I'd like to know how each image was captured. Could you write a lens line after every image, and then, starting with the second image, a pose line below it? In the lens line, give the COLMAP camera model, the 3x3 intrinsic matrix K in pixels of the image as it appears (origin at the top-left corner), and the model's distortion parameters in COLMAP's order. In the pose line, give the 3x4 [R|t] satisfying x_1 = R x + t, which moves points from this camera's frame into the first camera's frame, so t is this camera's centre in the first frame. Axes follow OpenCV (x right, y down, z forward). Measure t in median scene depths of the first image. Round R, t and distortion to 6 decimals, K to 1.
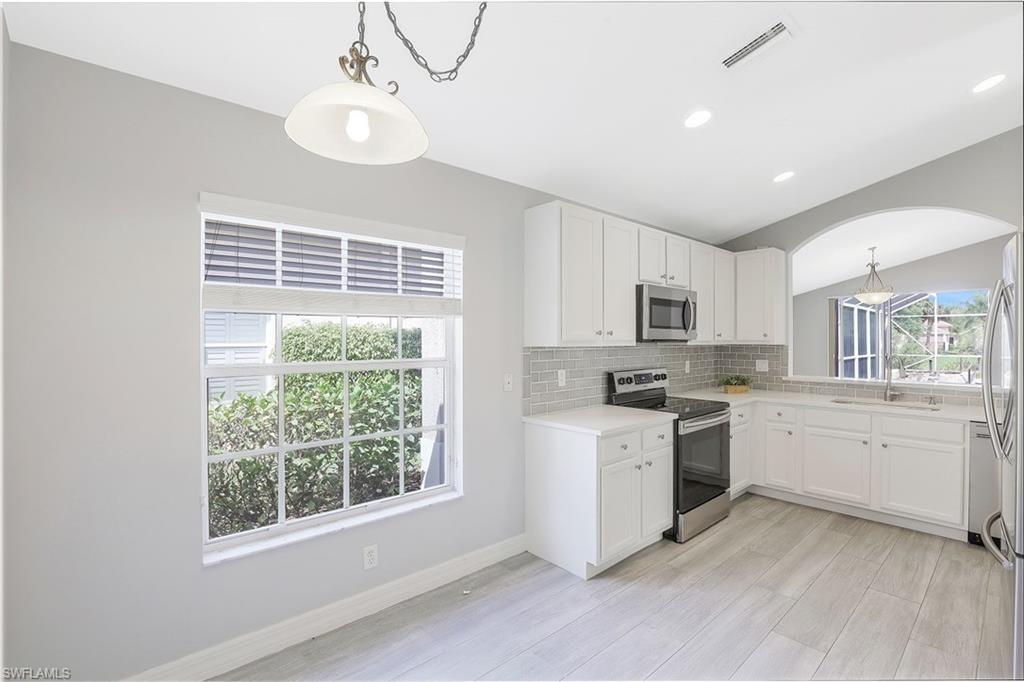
lens RADIAL K [[470.4, 0, 524.1], [0, 470.4, 336.8], [0, 0, 1]] dist [-0.029926, 0.000918]
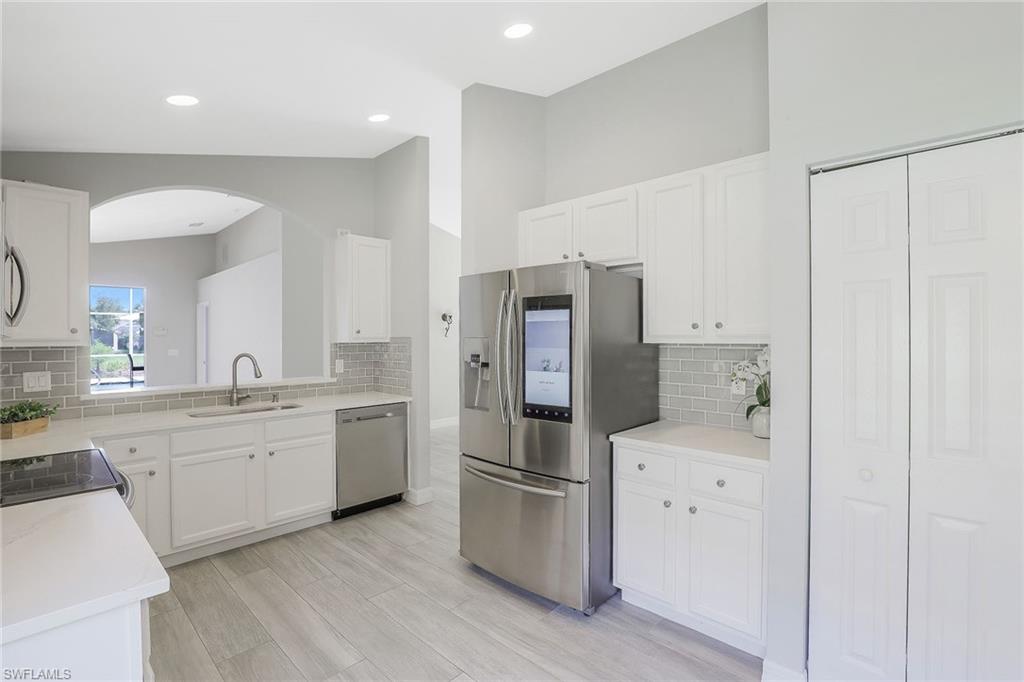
lens RADIAL K [[470.4, 0, 524.1], [0, 470.4, 336.8], [0, 0, 1]] dist [-0.029926, 0.000918]
pose [[-0.092610, 0.001547, 0.995701, -0.176972], [0.000751, 0.999999, -0.001483, 0.008170], [-0.995702, 0.000610, -0.092611, 0.593720]]
